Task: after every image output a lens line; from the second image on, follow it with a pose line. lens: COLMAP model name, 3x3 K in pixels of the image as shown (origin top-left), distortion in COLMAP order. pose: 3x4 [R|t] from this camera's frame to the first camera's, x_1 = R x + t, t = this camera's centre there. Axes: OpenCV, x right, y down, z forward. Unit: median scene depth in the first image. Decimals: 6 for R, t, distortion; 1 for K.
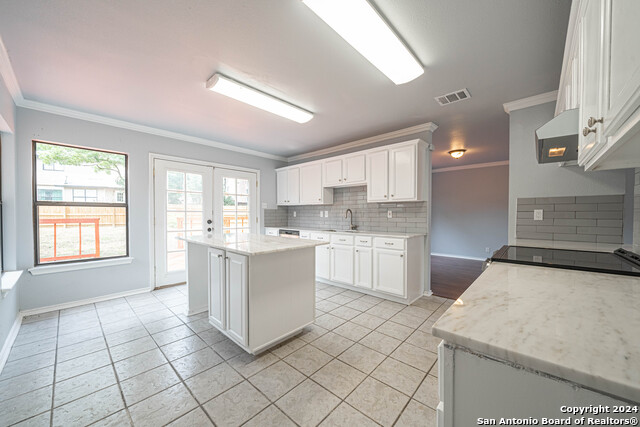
lens RADIAL K [[238.5, 0, 320.8], [0, 238.5, 216.6], [0, 0, 1]] dist [-0.001389, -0.000186]
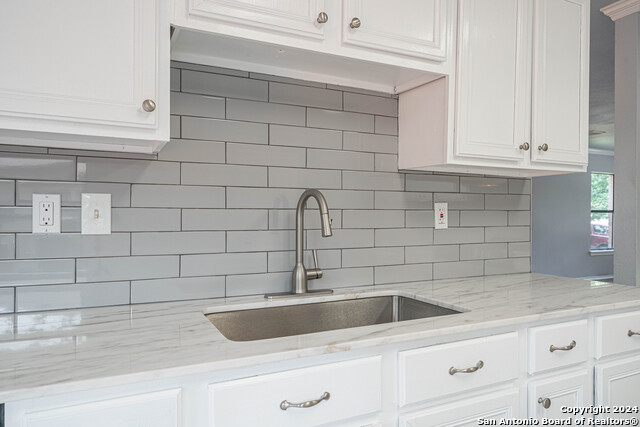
lens RADIAL K [[439.8, 0, 318.3], [0, 439.8, 218.4], [0, 0, 1]] dist [0.003884, 0.004142]
pose [[0.365221, -0.004103, 0.930912, -0.241044], [0.006141, 0.999979, 0.001998, -0.009703], [-0.930901, 0.004987, 0.365238, 0.984388]]
